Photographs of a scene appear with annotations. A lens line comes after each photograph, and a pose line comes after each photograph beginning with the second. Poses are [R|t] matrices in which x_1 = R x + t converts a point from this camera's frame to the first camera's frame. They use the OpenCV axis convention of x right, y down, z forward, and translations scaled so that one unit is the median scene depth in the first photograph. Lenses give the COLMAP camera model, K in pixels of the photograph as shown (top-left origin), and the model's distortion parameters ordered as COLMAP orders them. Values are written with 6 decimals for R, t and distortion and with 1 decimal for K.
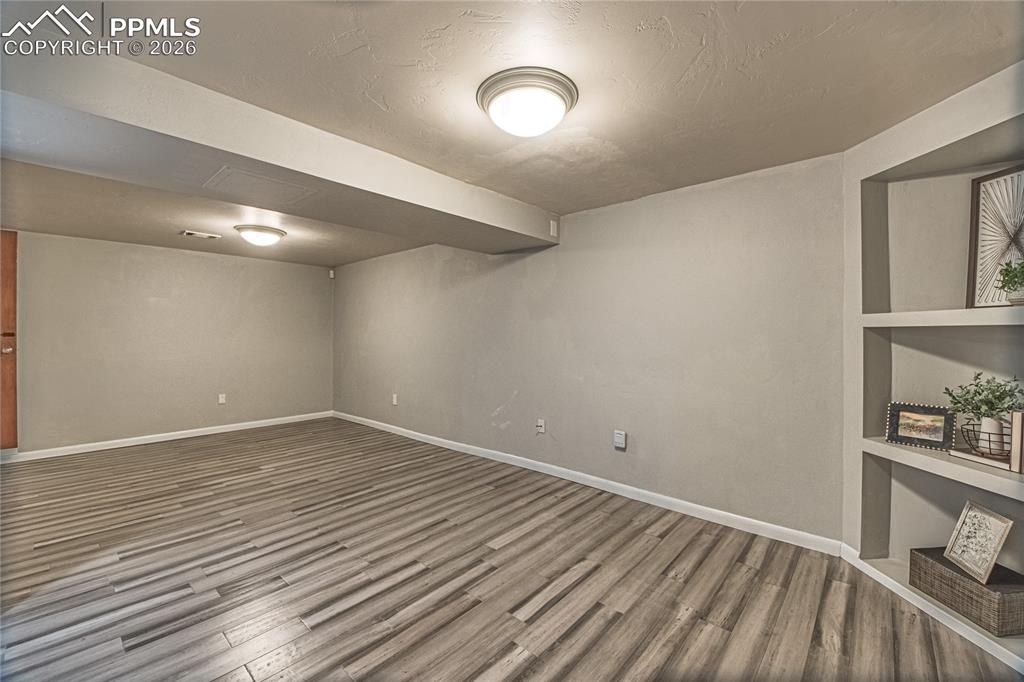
lens RADIAL K [[427.1, 0, 528.8], [0, 427.1, 326.2], [0, 0, 1]] dist [-0.001425, -0.008781]
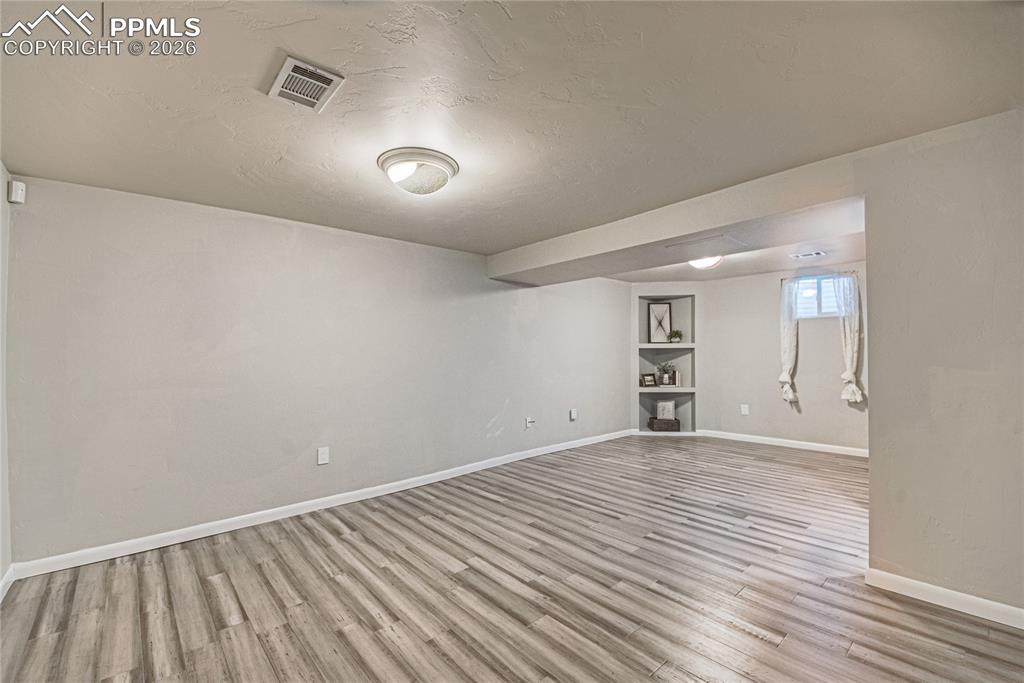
lens RADIAL K [[427.1, 0, 516.8], [0, 427.1, 347.2], [0, 0, 1]] dist [-0.001425, -0.008781]
pose [[0.124828, 0.014711, 0.992069, -1.615477], [-0.003189, 0.999891, -0.014426, 0.030232], [-0.992173, -0.001363, 0.124862, 1.112120]]
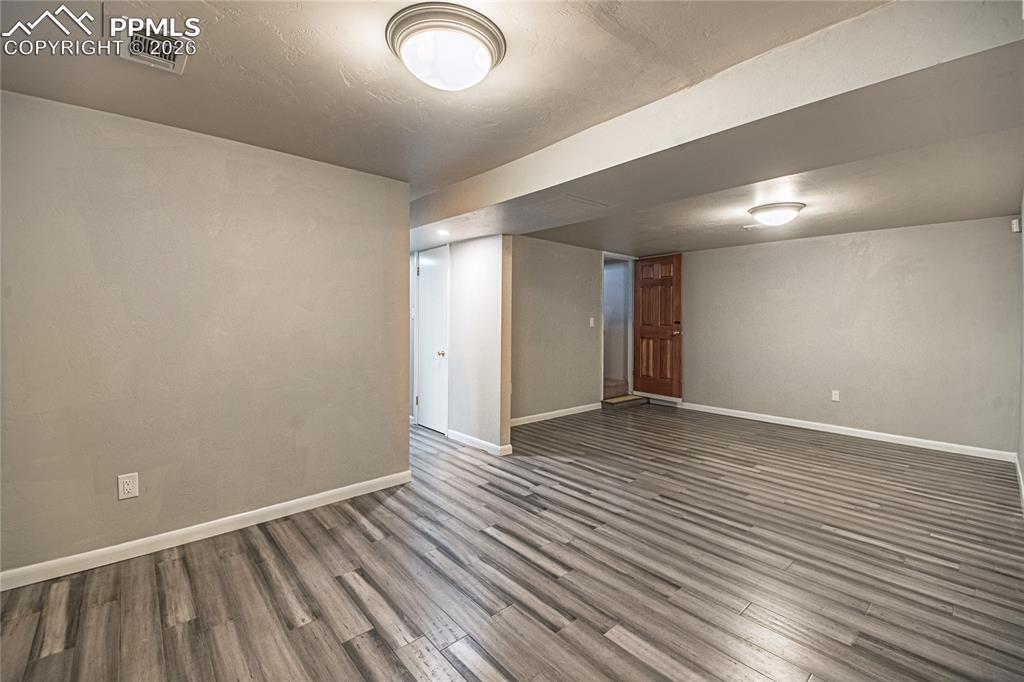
lens RADIAL K [[427.1, 0, 494.7], [0, 427.1, 329.5], [0, 0, 1]] dist [-0.001425, -0.008781]
pose [[-0.174409, 0.024265, -0.984374, 0.518668], [0.005162, 0.999705, 0.023729, 0.006446], [0.984660, -0.000943, -0.174483, 0.781602]]
